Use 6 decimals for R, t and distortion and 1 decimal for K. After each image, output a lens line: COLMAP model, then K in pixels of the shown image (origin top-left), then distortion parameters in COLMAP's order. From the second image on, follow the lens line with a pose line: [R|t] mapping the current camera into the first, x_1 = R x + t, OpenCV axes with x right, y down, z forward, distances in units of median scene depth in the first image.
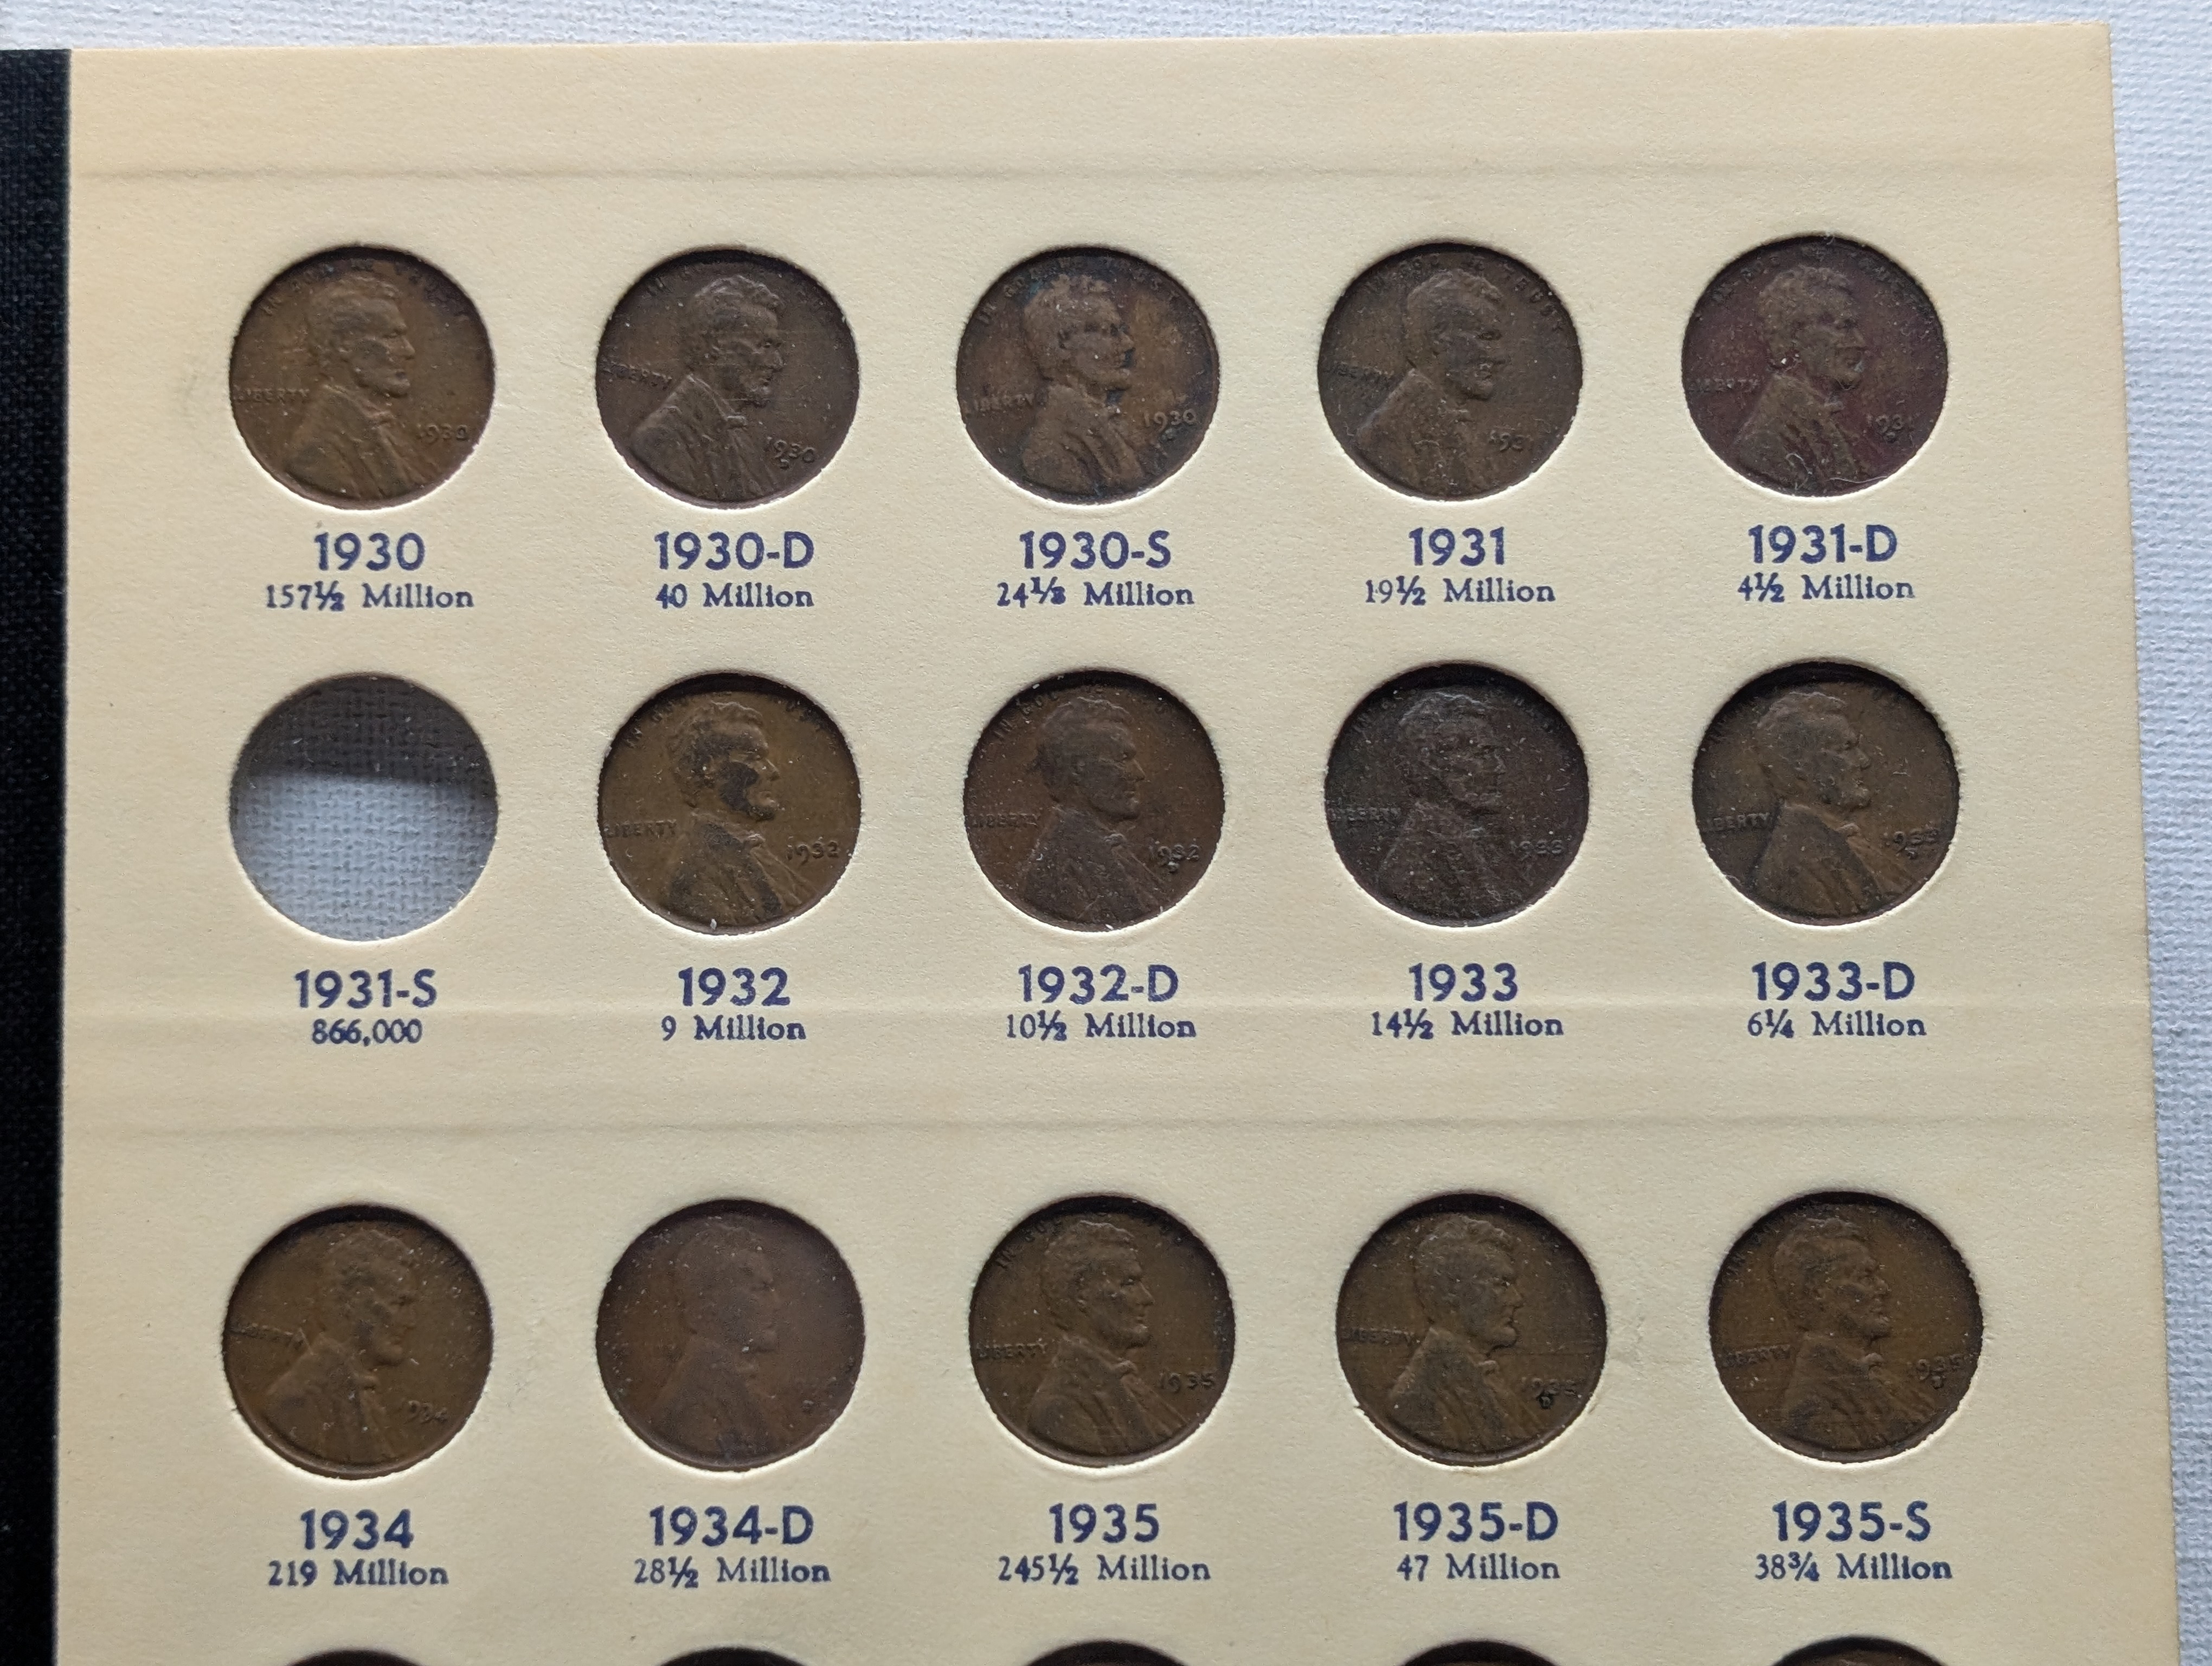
lens RADIAL K [[3206.1, 0, 1110.2], [0, 3206.1, 809.8], [0, 0, 1]] dist [0.143660, -0.591843]
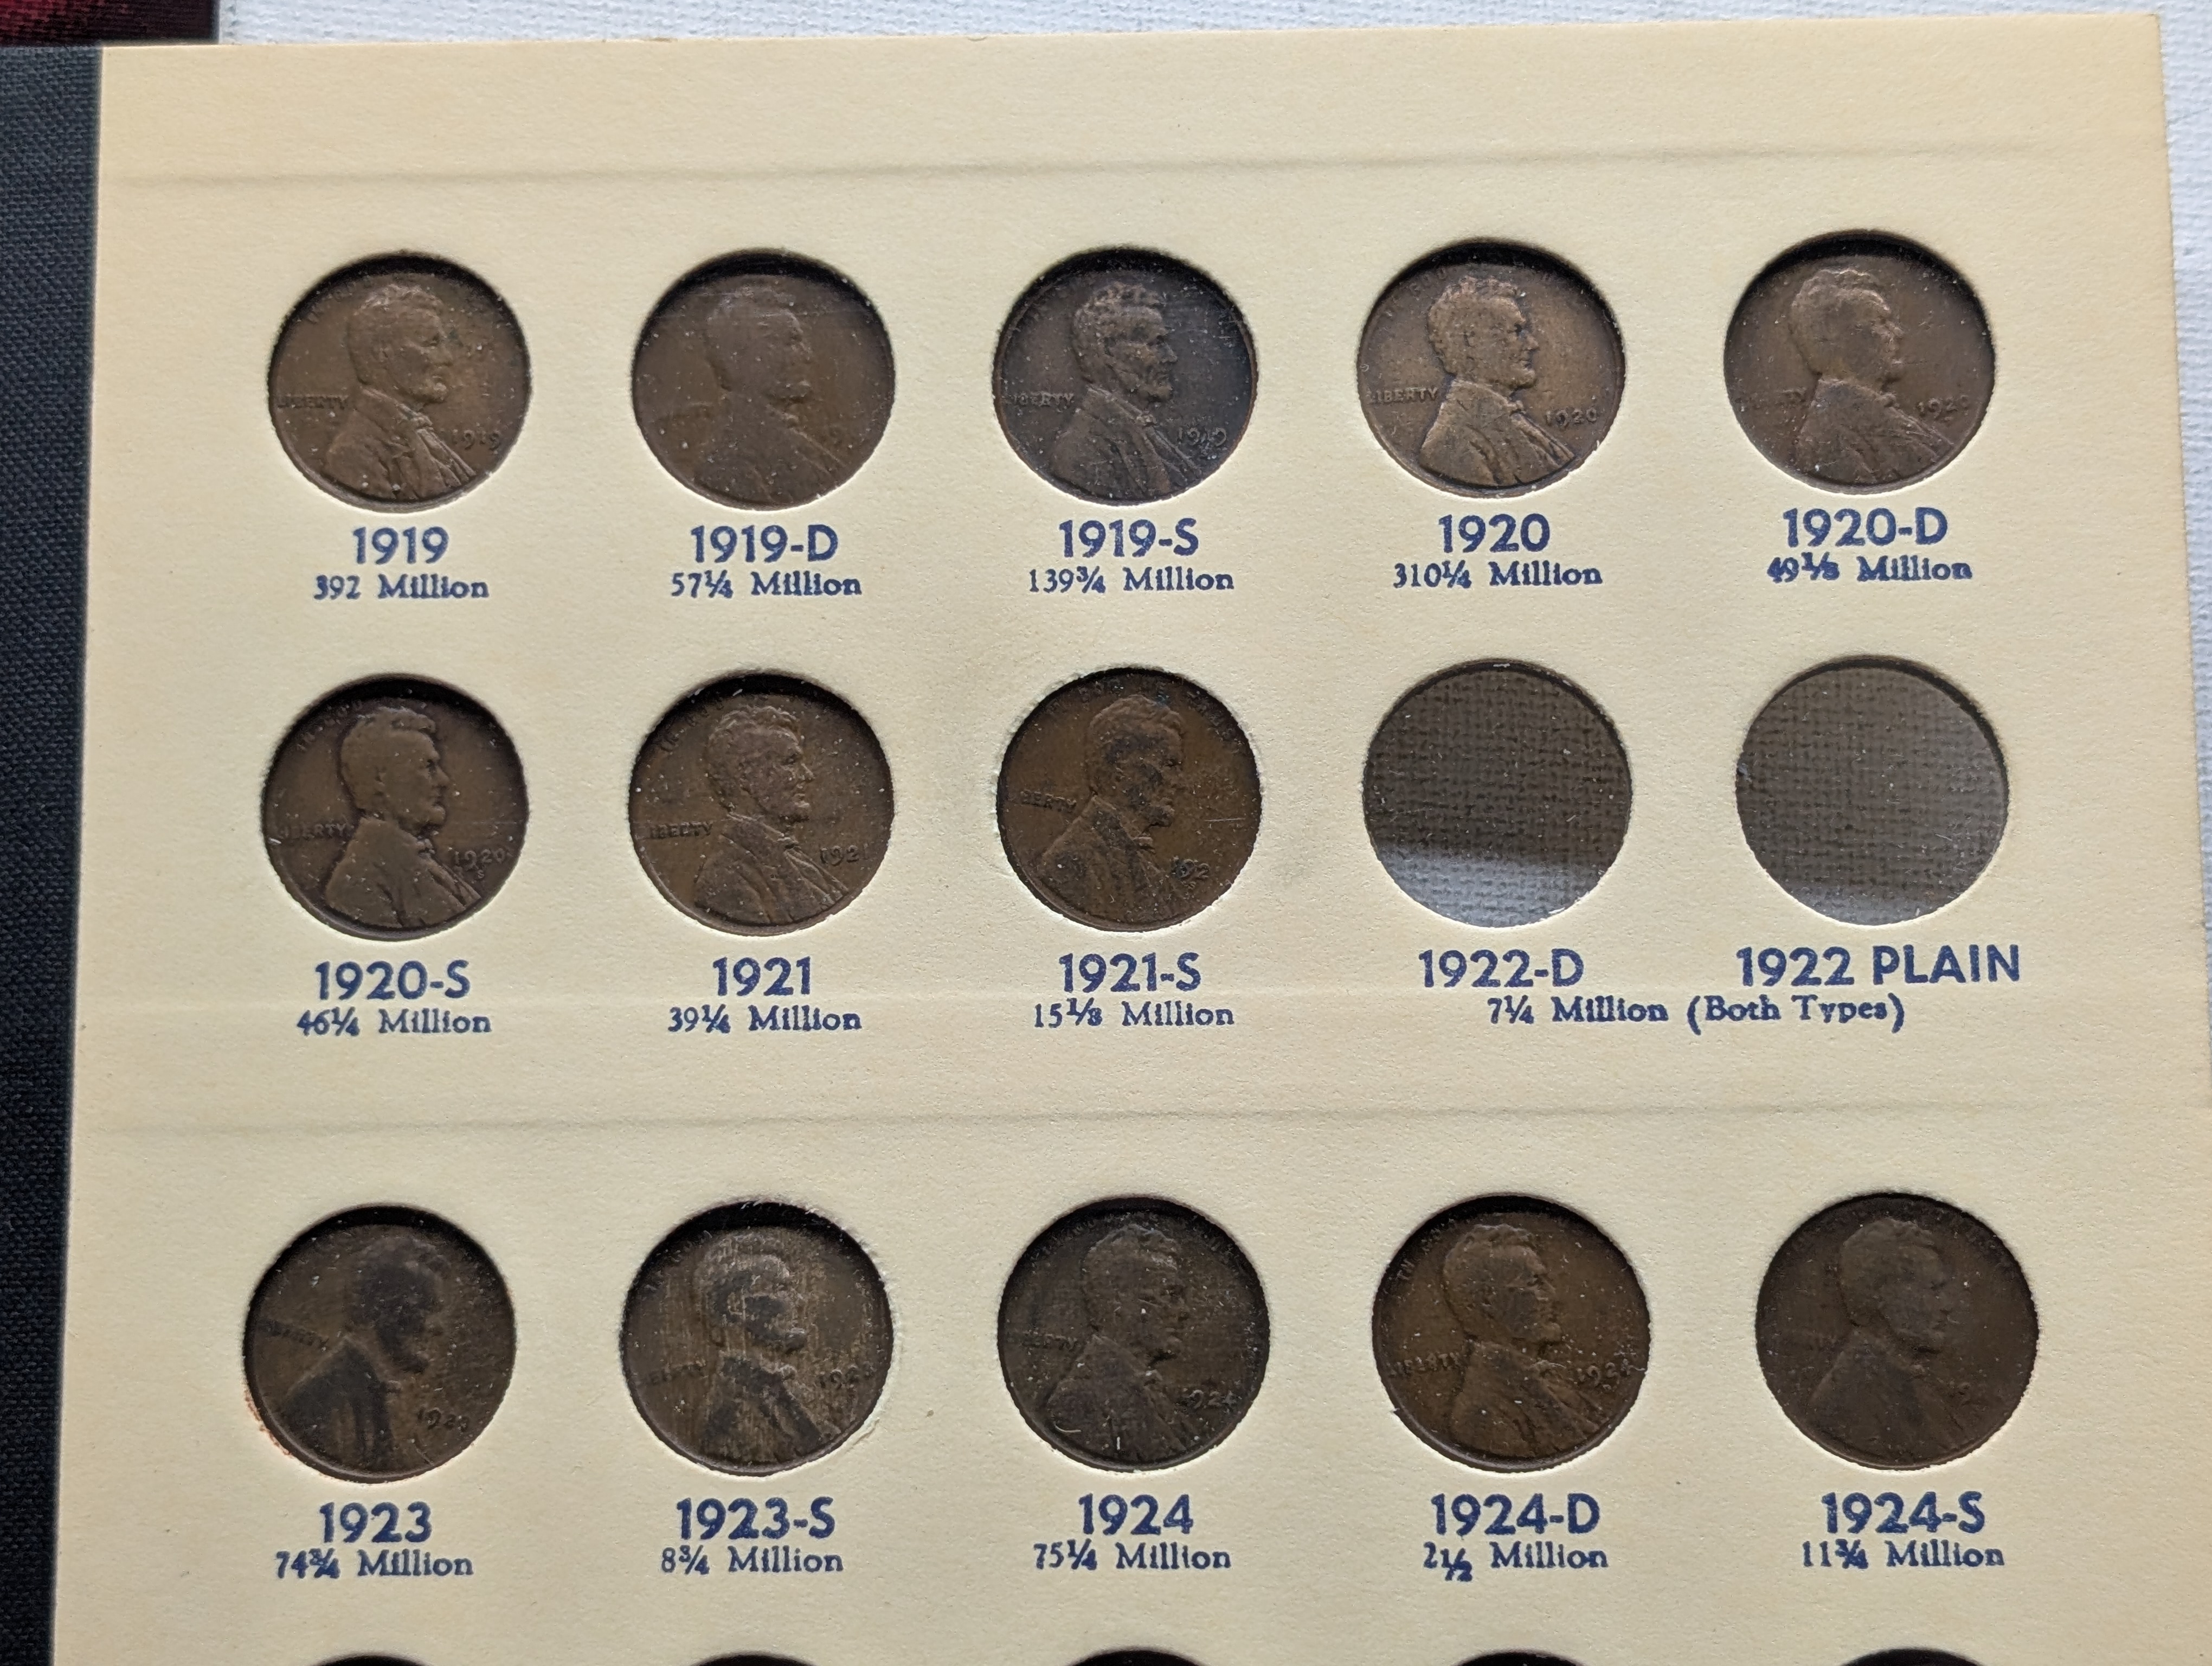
lens RADIAL K [[3163.3, 0, 1070.3], [0, 3163.3, 843.4], [0, 0, 1]] dist [0.345232, -2.013217]
pose [[0.998903, 0.009932, 0.045771, -0.126862], [-0.010421, 0.999891, 0.010460, 0.002349], [-0.045662, -0.010926, 0.998897, 0.007495]]
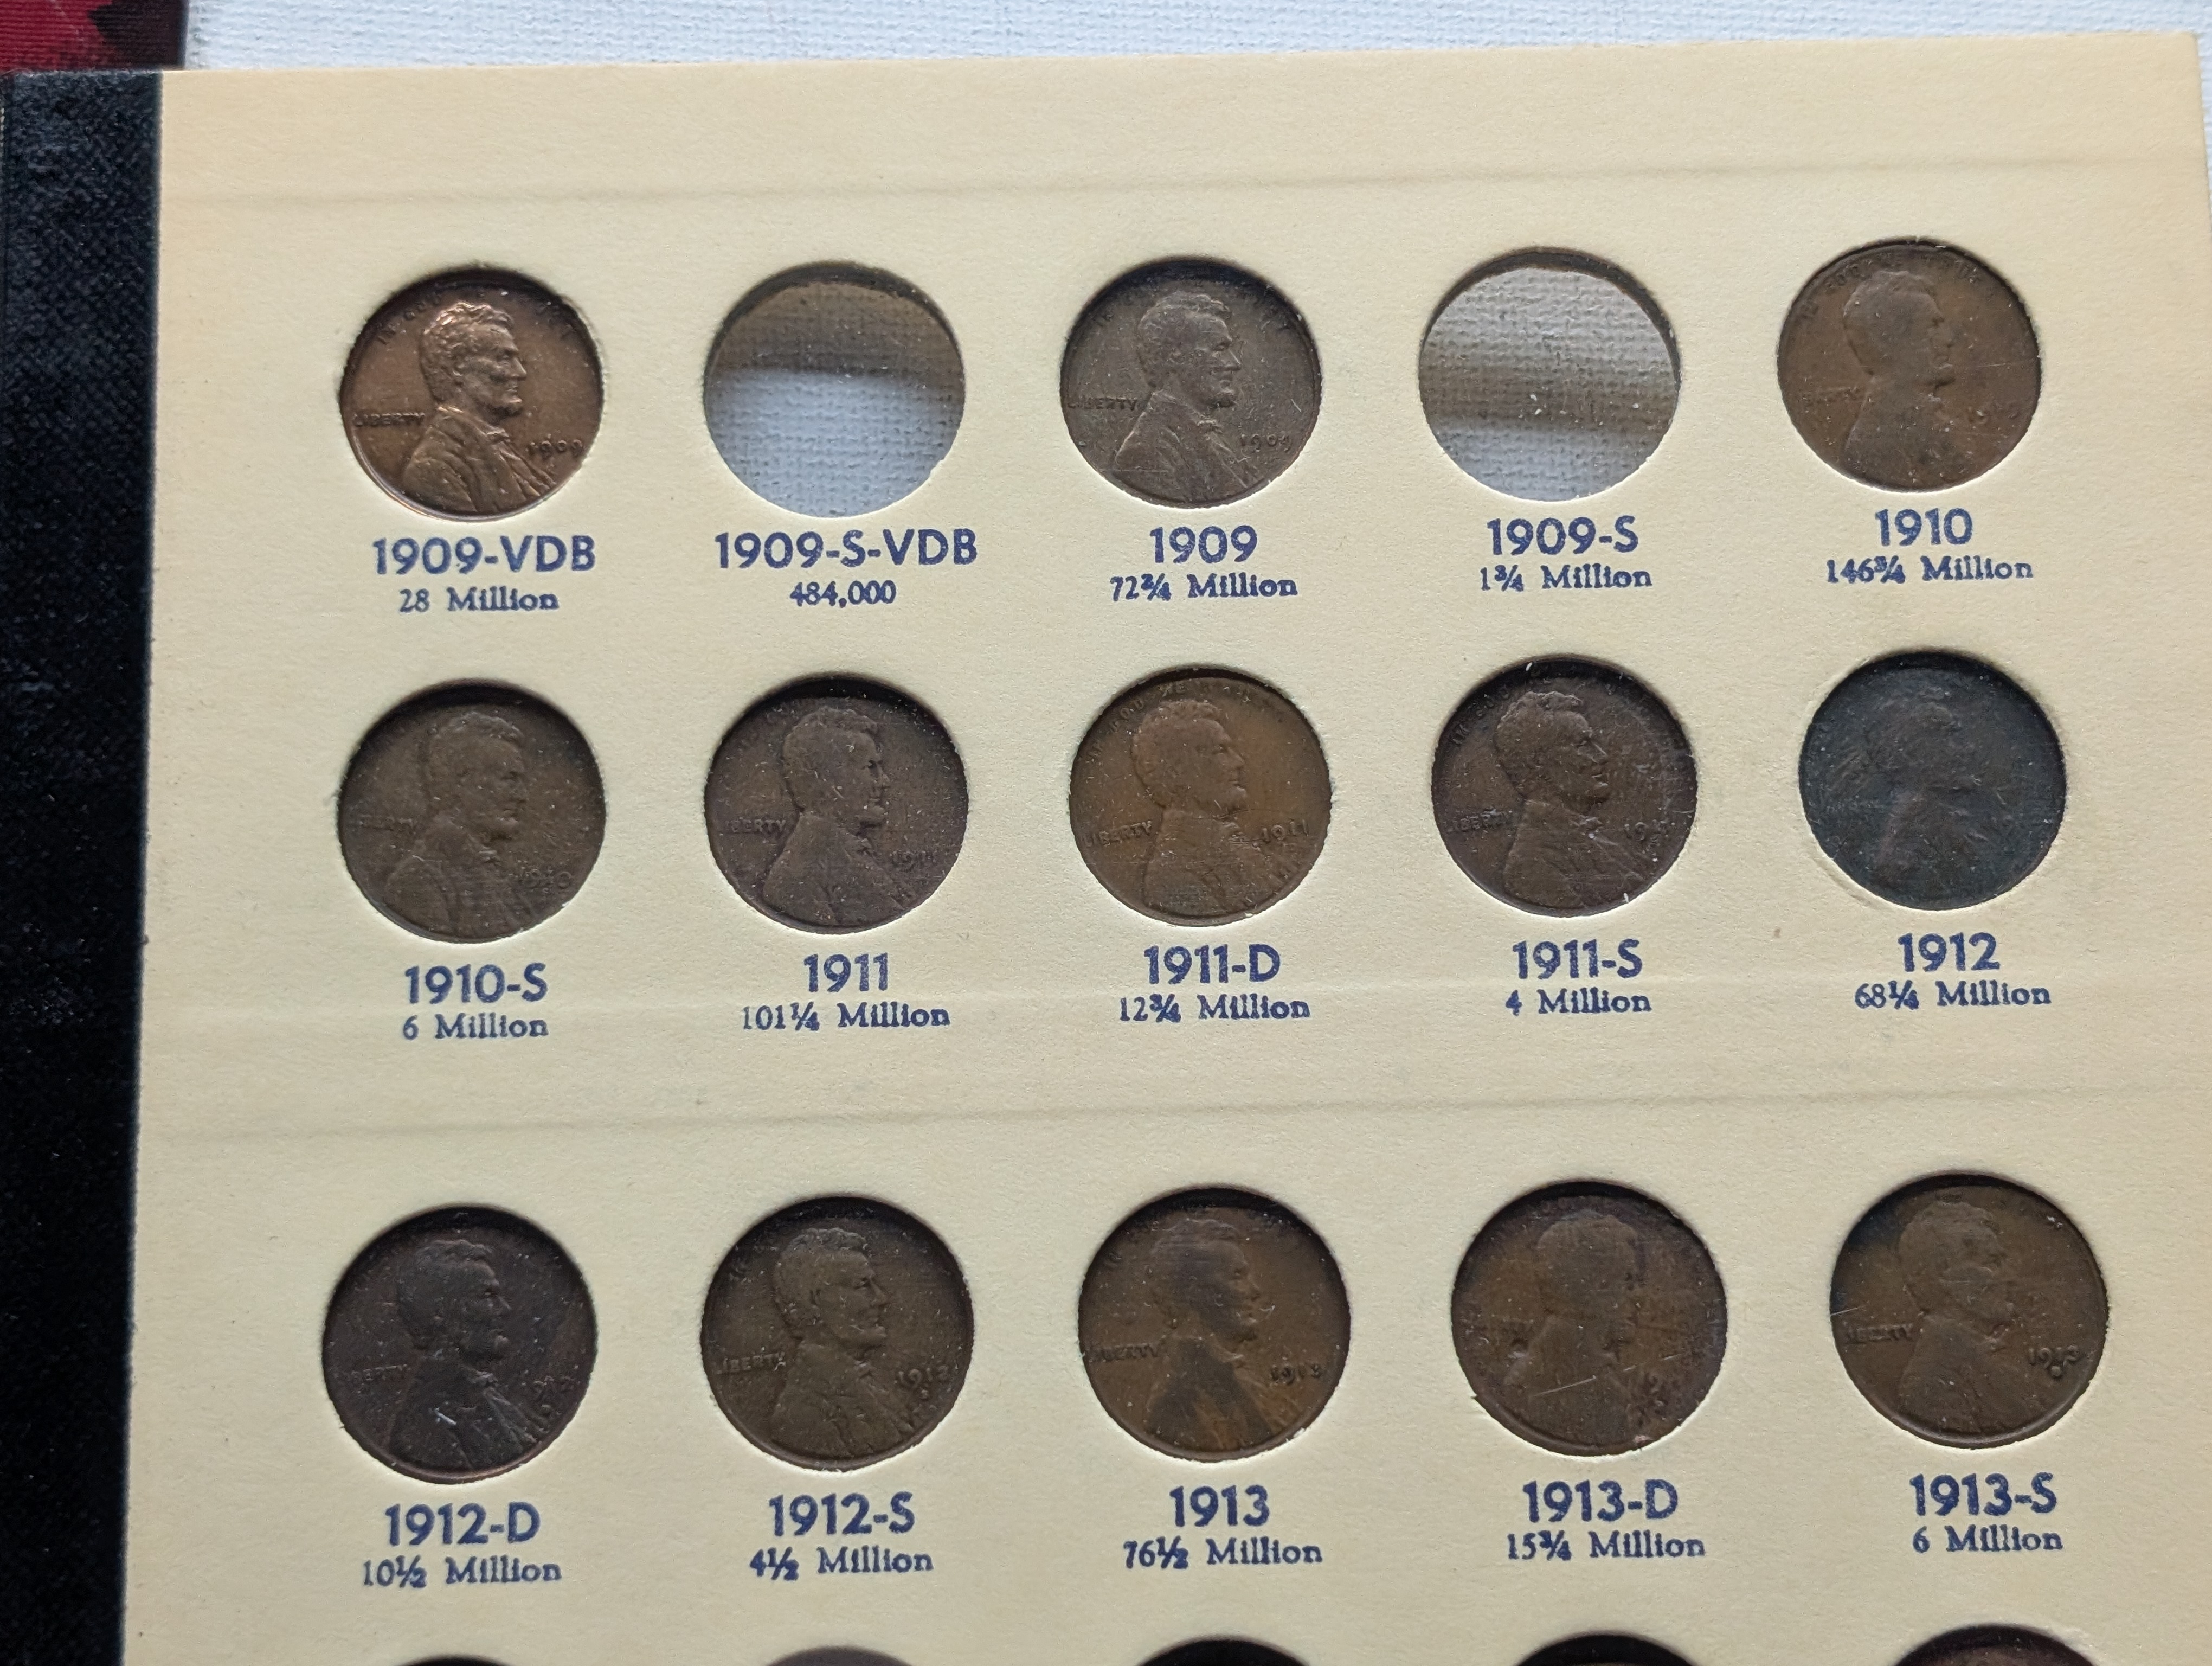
lens RADIAL K [[3094.9, 0, 1110.8], [0, 3094.9, 728.1], [0, 0, 1]] dist [0.380384, -1.434612]
pose [[0.997713, 0.000908, 0.067590, -0.190372], [0.000853, 0.999661, -0.026009, 0.003568], [-0.067590, 0.026008, 0.997374, 0.010824]]
